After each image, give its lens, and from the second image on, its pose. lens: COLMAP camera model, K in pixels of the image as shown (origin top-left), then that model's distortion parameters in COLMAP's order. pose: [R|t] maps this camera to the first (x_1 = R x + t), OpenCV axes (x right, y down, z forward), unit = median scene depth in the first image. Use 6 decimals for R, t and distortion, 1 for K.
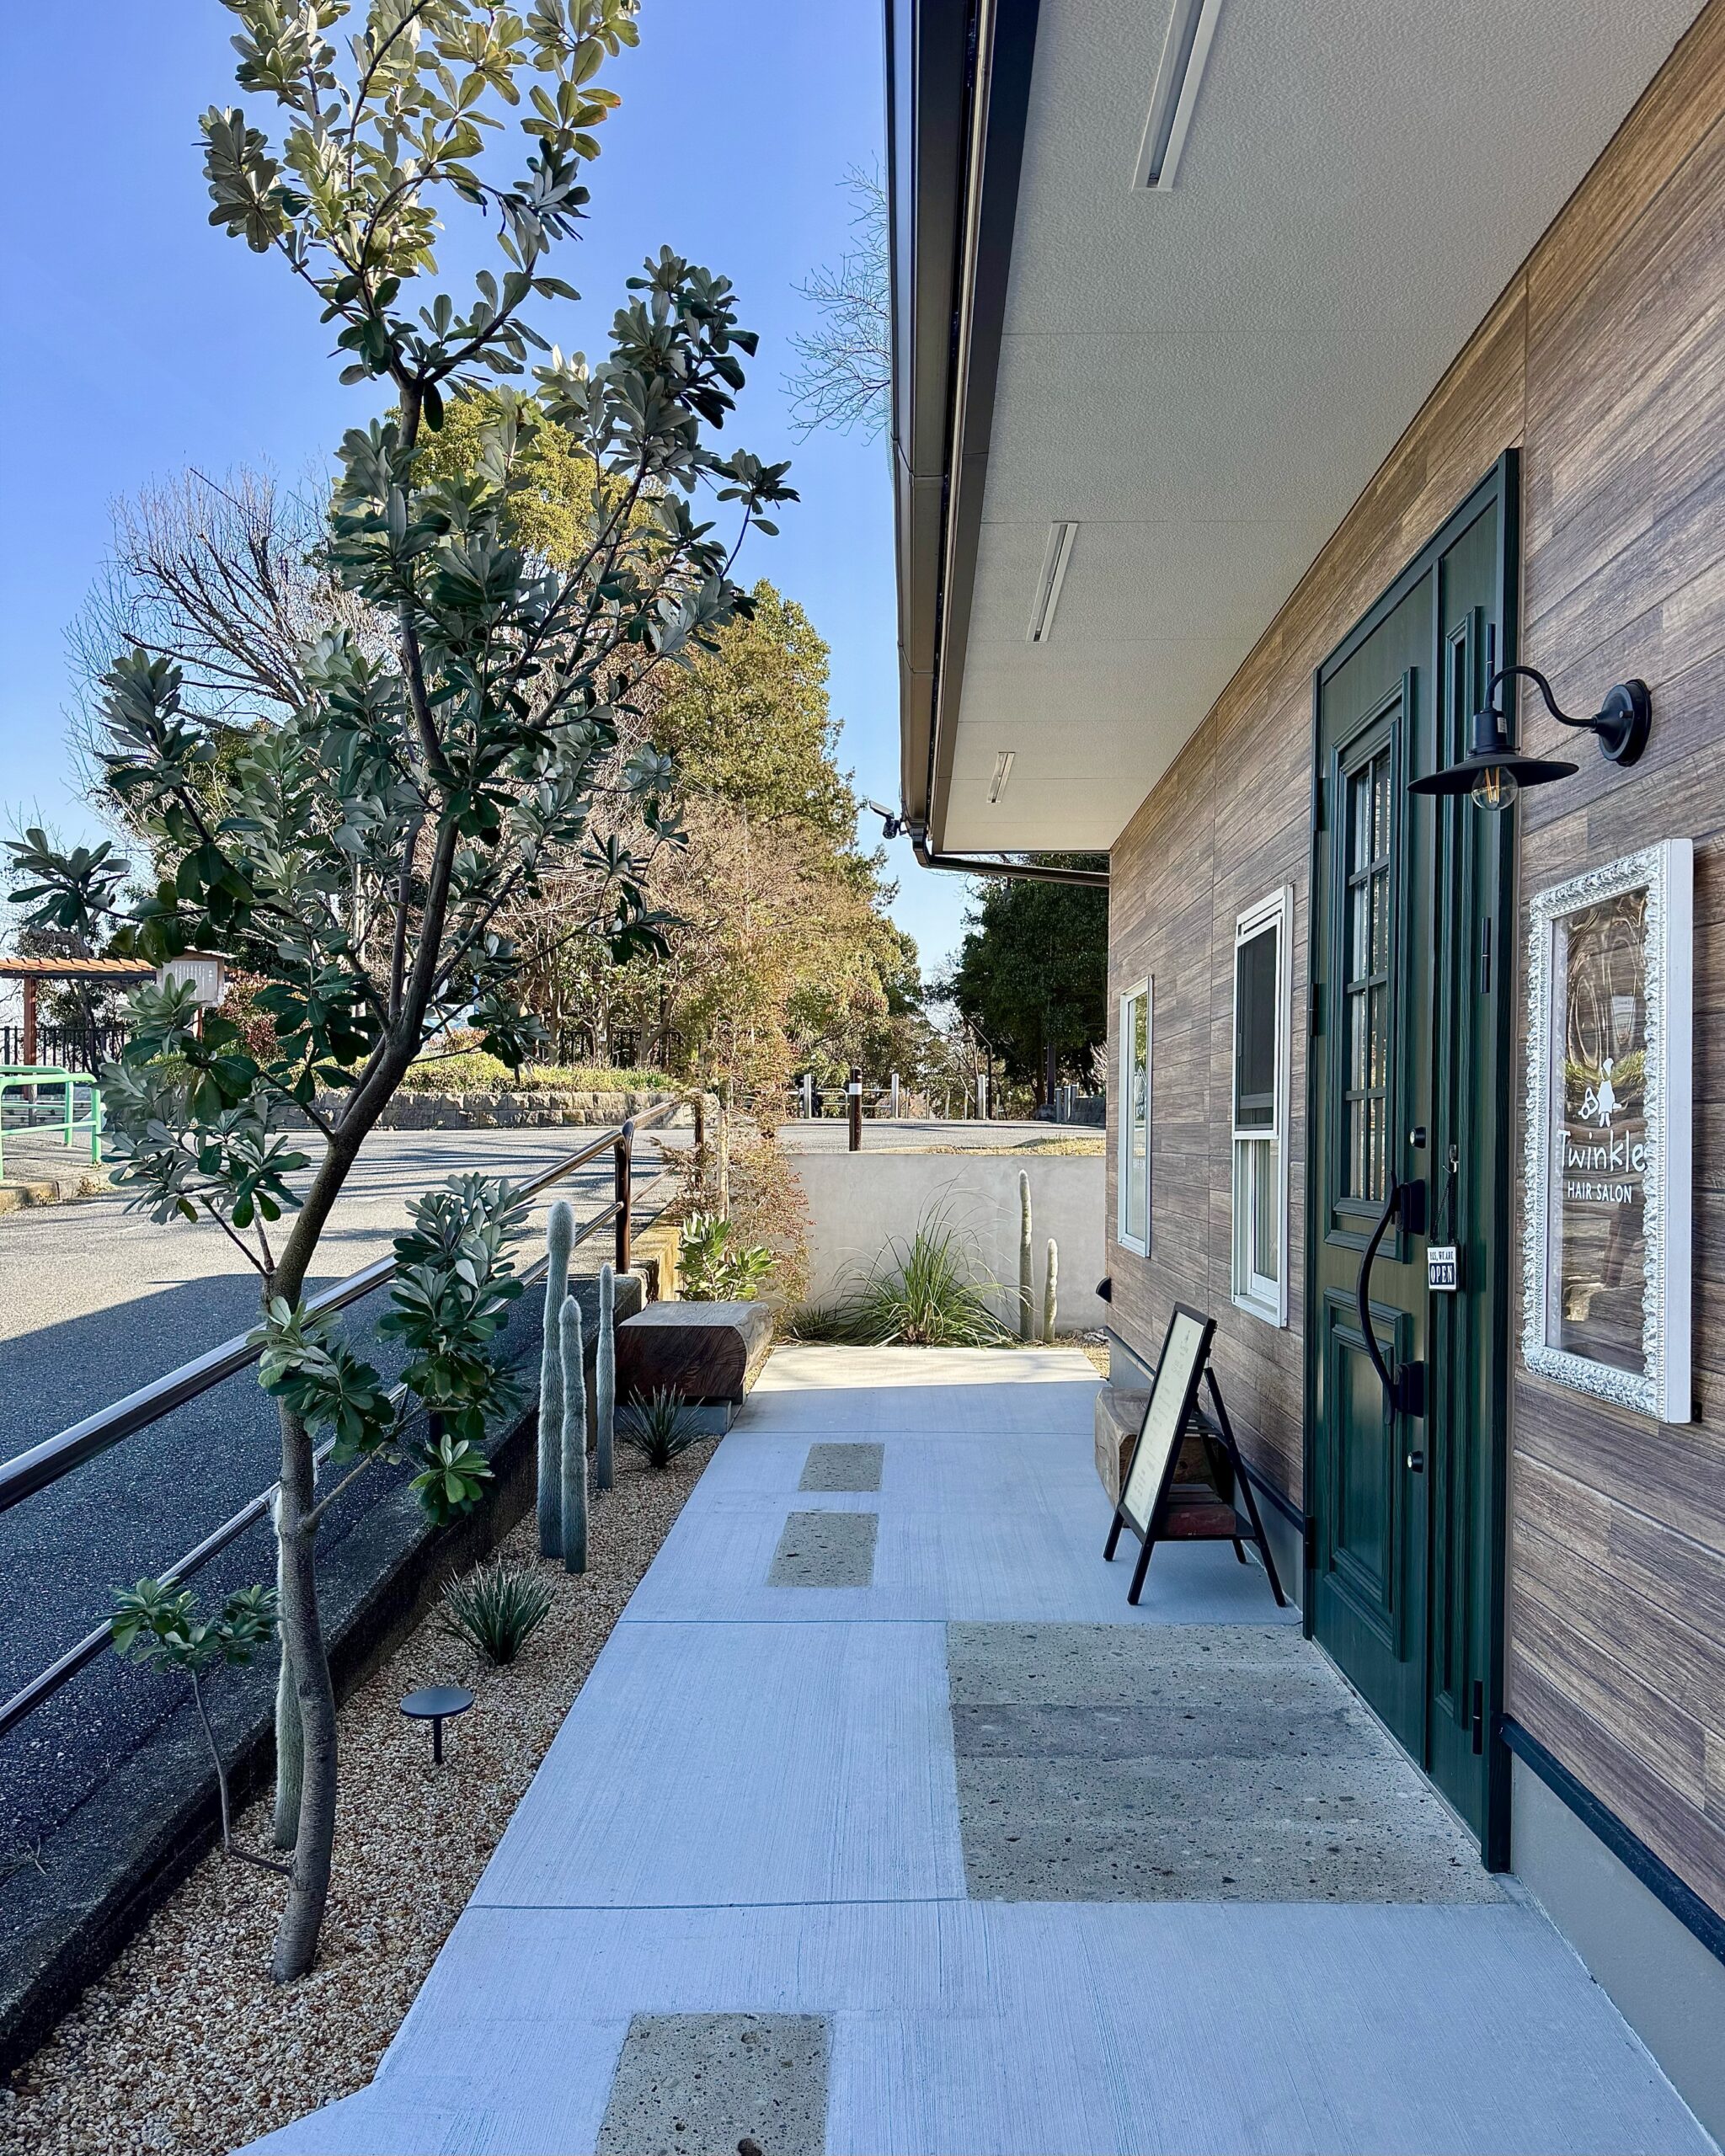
lens RADIAL K [[1613.0, 0, 859.5], [0, 1613.0, 1143.1], [0, 0, 1]] dist [0.070419, -0.074825]
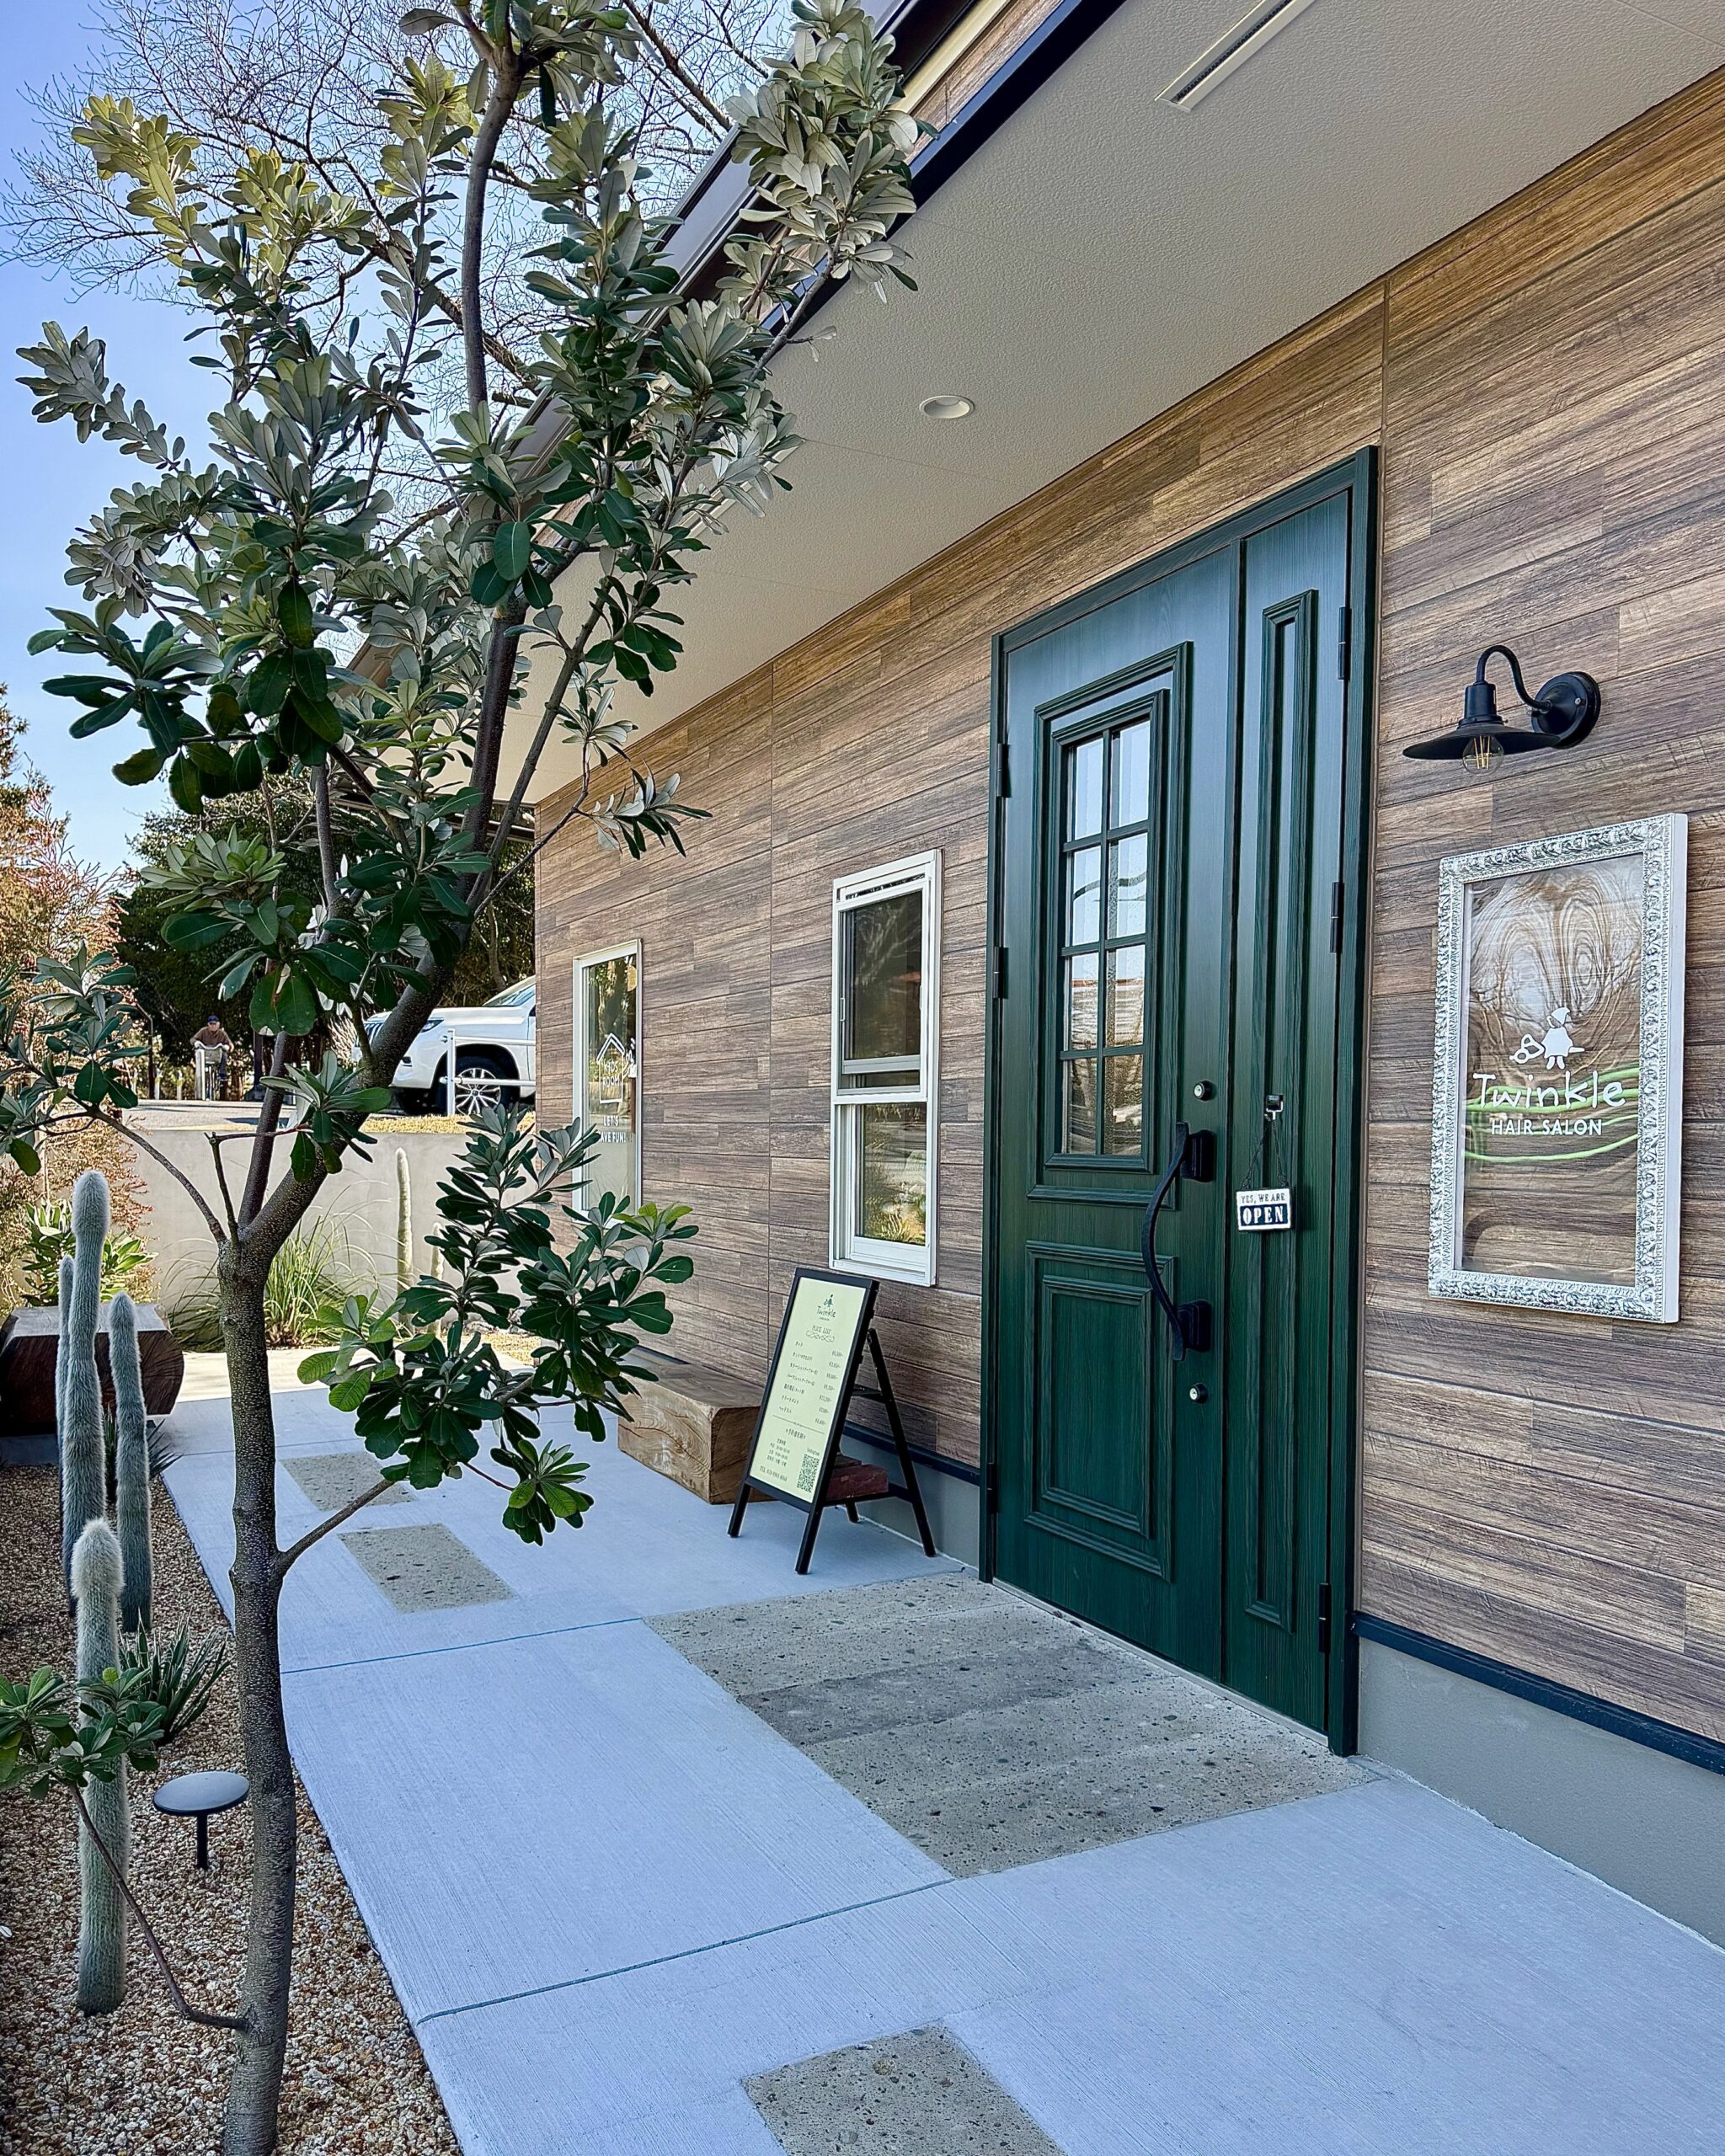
lens RADIAL K [[1647.3, 0, 832.3], [0, 1647.3, 1177.4], [0, 0, 1]] dist [0.067184, -0.076492]
pose [[0.884936, -0.013982, 0.465503, -0.385160], [0.001439, 0.999627, 0.027290, 0.023853], [-0.465711, -0.023480, 0.884626, 0.159776]]
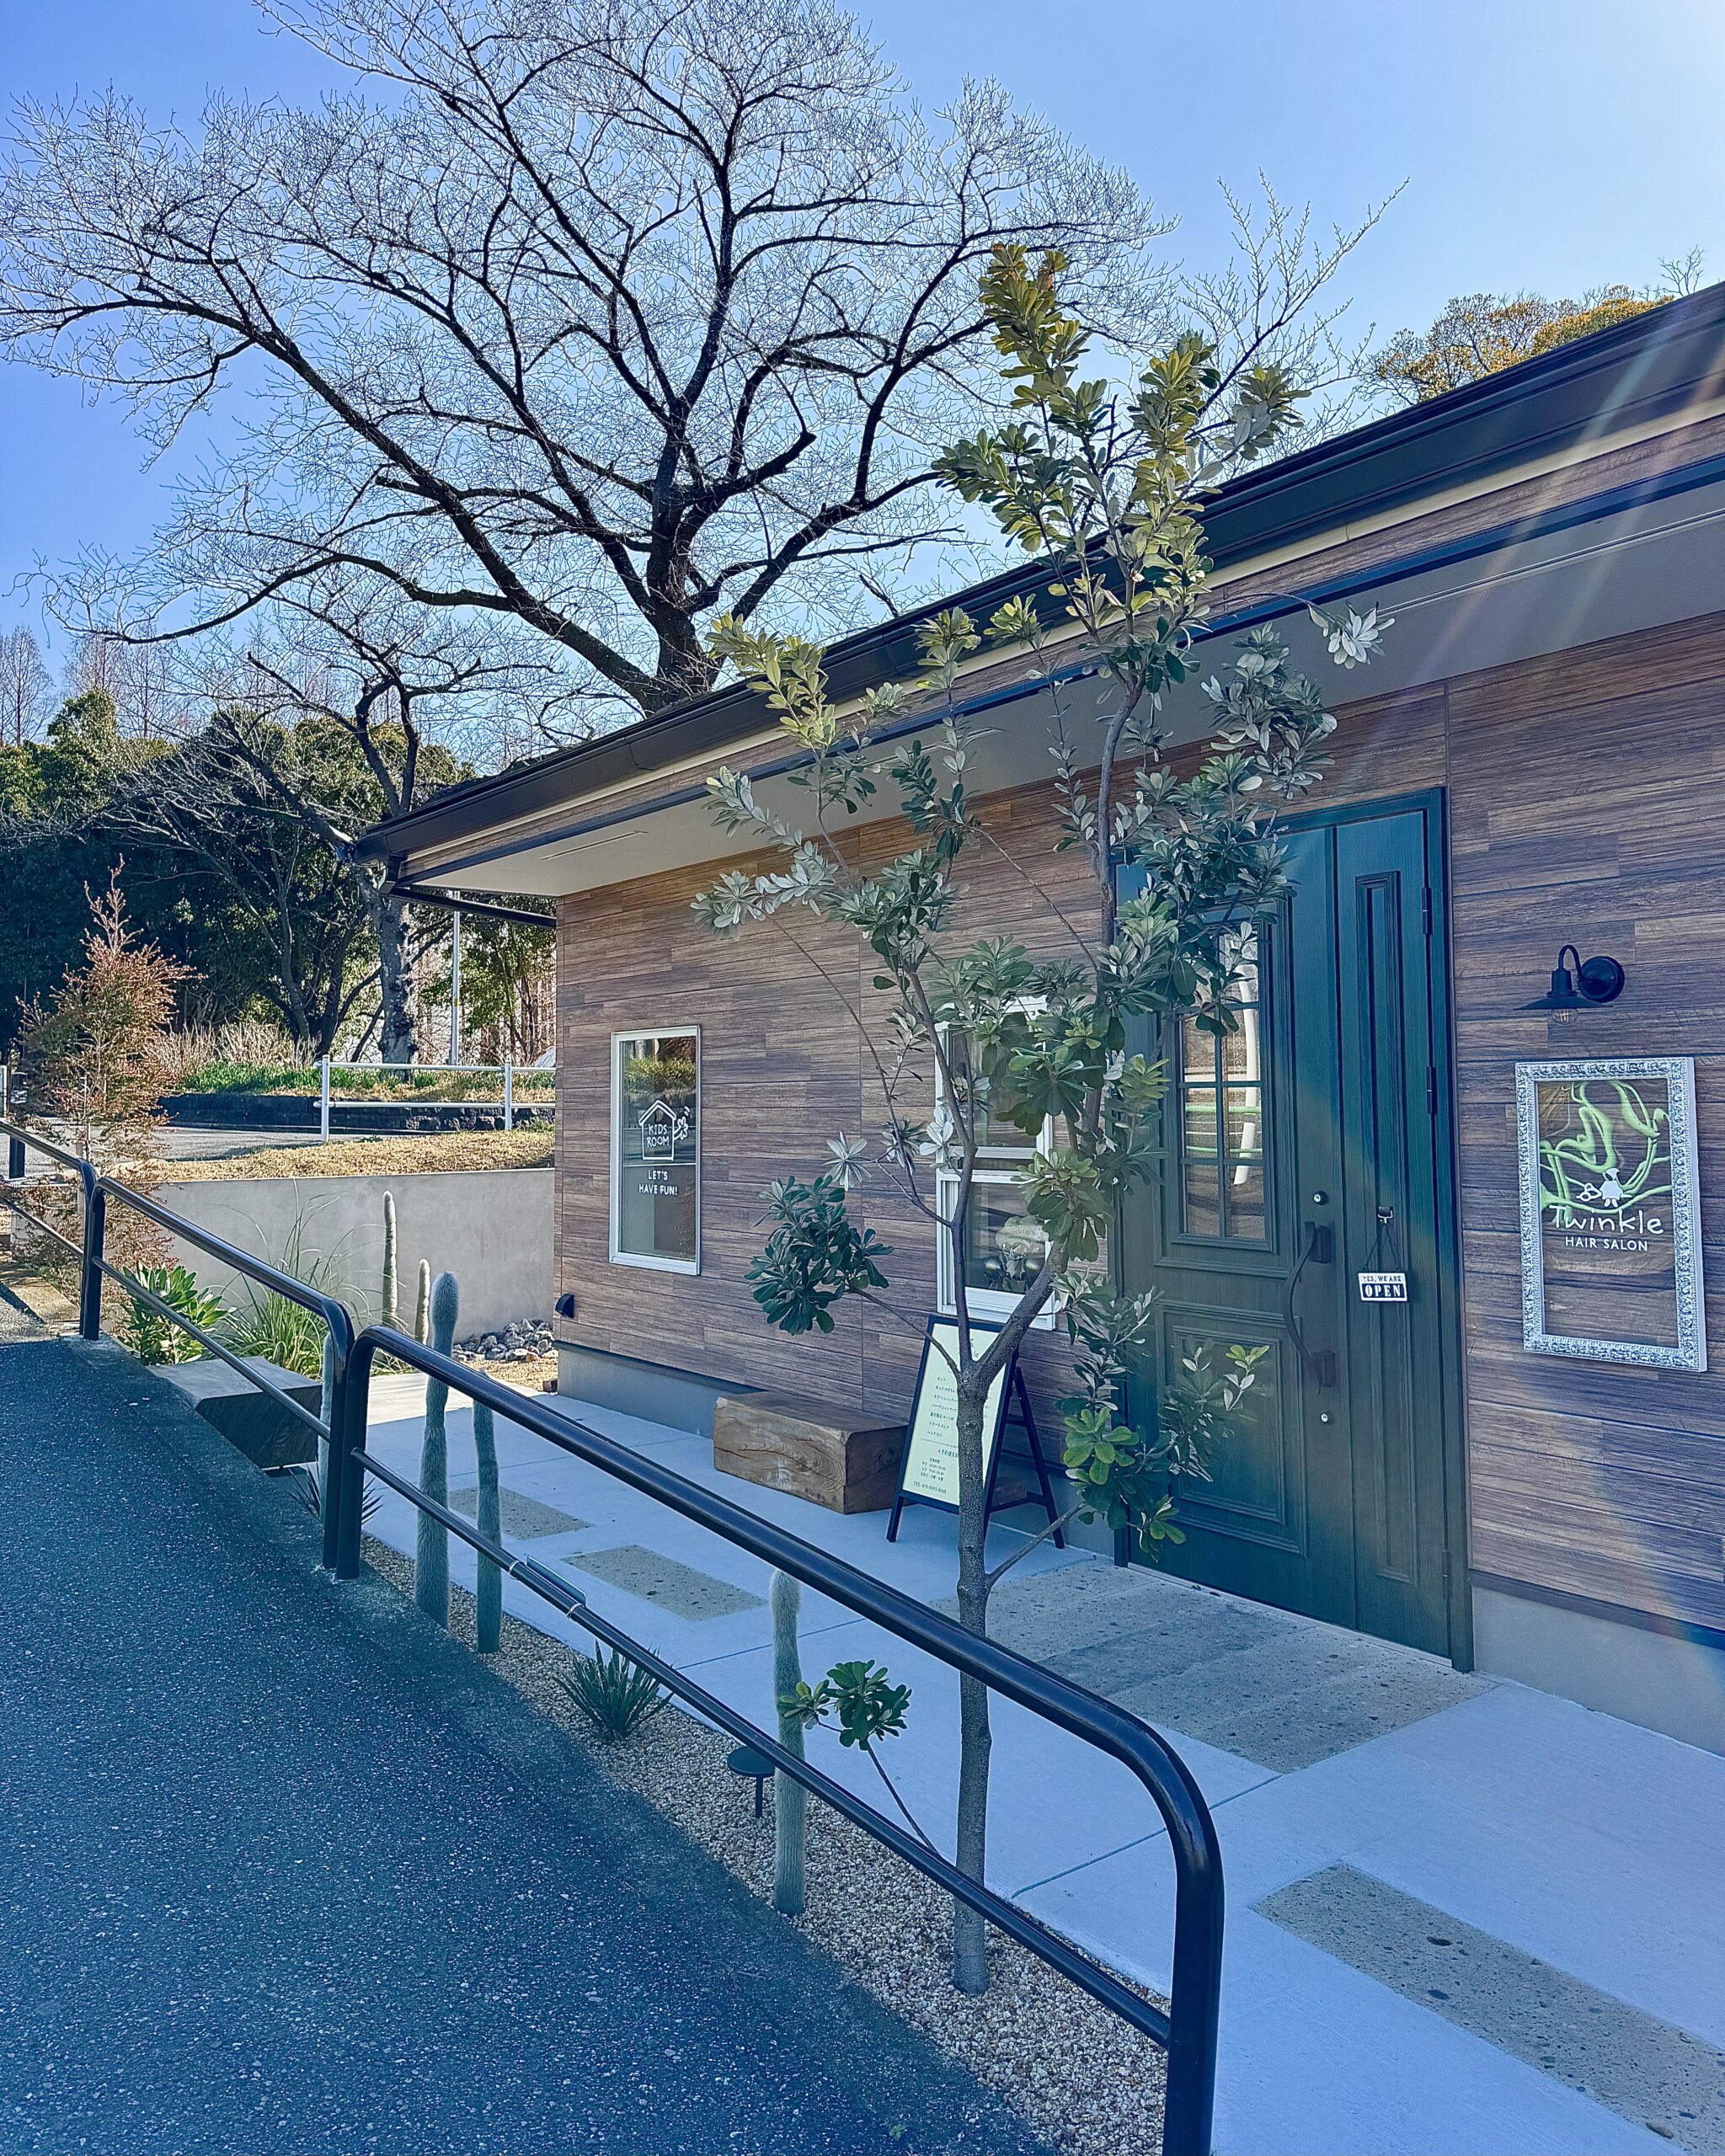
lens RADIAL K [[1592.7, 0, 871.3], [0, 1592.7, 1009.2], [0, 0, 1]] dist [0.079003, -0.130653]
pose [[0.777309, 0.025299, 0.628611, -0.943301], [0.016923, 0.997989, -0.061092, -0.097380], [-0.628892, 0.058126, 0.775317, 0.102280]]
